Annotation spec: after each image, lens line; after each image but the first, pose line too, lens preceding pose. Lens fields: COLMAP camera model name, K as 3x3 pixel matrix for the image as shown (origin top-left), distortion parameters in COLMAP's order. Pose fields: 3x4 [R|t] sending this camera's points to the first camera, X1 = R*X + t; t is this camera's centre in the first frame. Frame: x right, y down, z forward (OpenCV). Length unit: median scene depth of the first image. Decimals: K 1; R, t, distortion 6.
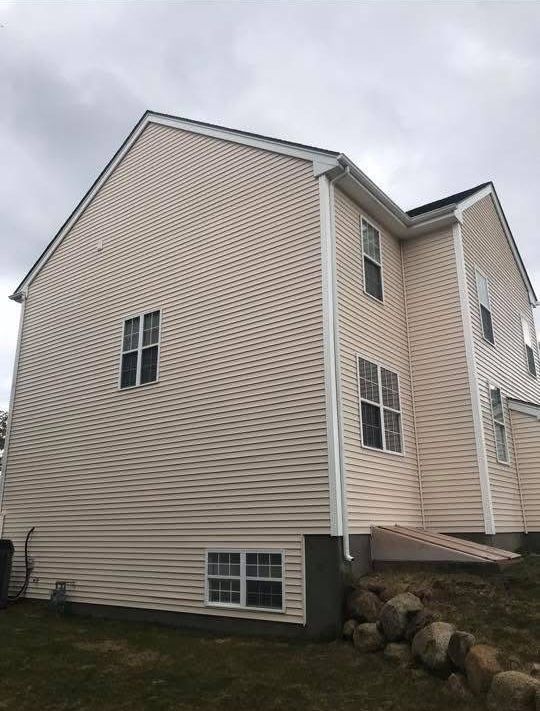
lens RADIAL K [[592.0, 0, 268.2], [0, 592.0, 355.6], [0, 0, 1]] dist [0.016366, -0.023824]
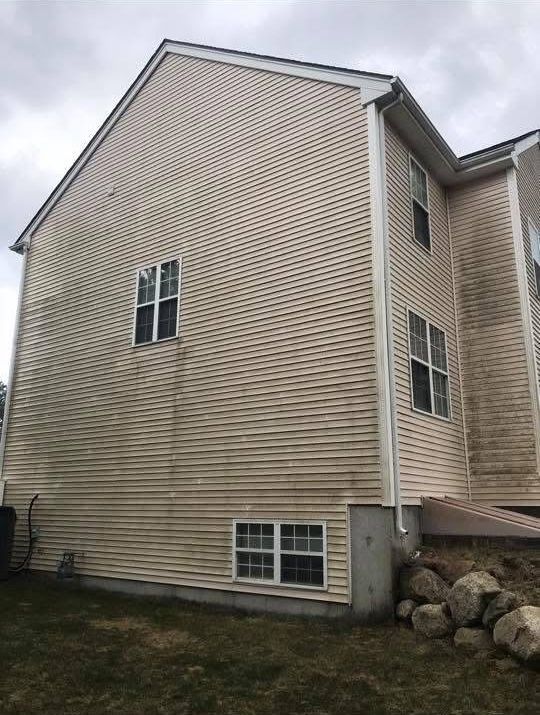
lens RADIAL K [[595.3, 0, 272.6], [0, 595.3, 357.2], [0, 0, 1]] dist [0.016366, -0.023824]
pose [[0.999733, 0.019097, 0.013039, -0.063452], [-0.019639, 0.998890, 0.042809, 0.040165], [-0.012207, -0.043053, 0.998998, 0.105078]]
